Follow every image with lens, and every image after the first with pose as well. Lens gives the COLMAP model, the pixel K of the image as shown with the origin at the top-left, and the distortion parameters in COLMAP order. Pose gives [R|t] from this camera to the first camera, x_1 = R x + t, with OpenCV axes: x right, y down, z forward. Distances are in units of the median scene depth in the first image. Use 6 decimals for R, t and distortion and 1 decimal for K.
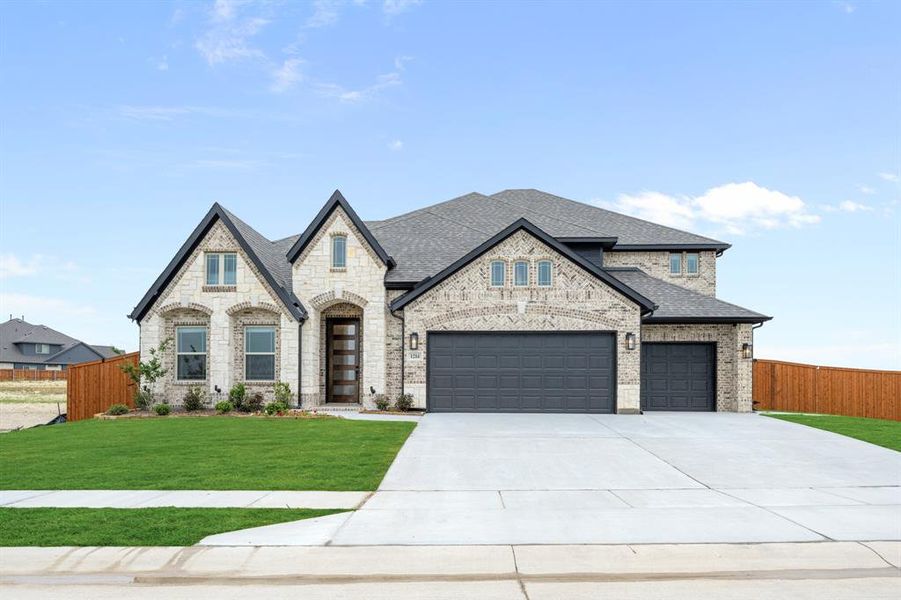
lens RADIAL K [[325.2, 0, 450.2], [0, 325.2, 335.8], [0, 0, 1]] dist [-0.000523, -0.000040]
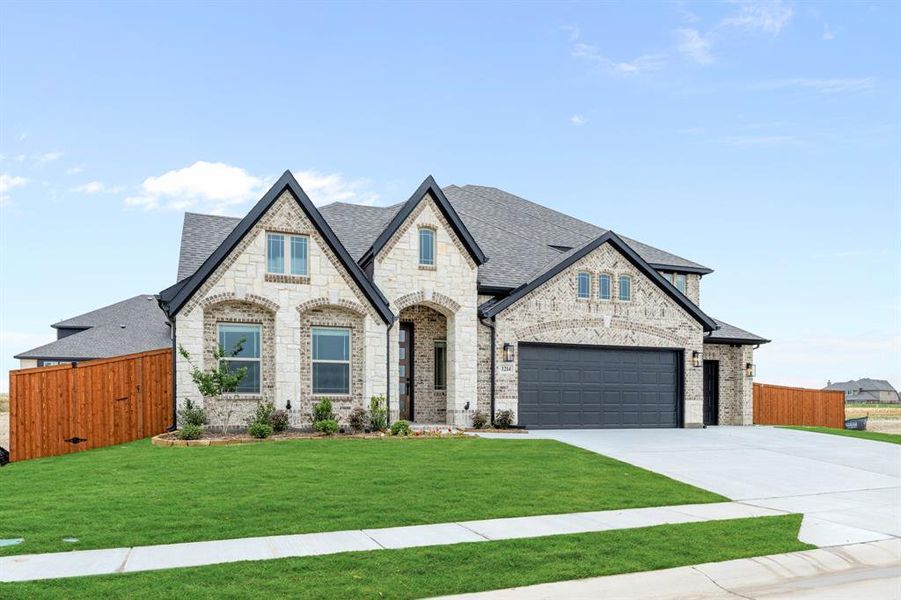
lens RADIAL K [[376.1, 0, 416.2], [0, 376.1, 343.6], [0, 0, 1]] dist [0.000320, 0.000047]
pose [[0.971768, 0.037104, 0.233003, -0.602397], [-0.037750, 0.999286, -0.001688, 0.002995], [-0.232899, -0.007156, 0.972475, 0.028734]]
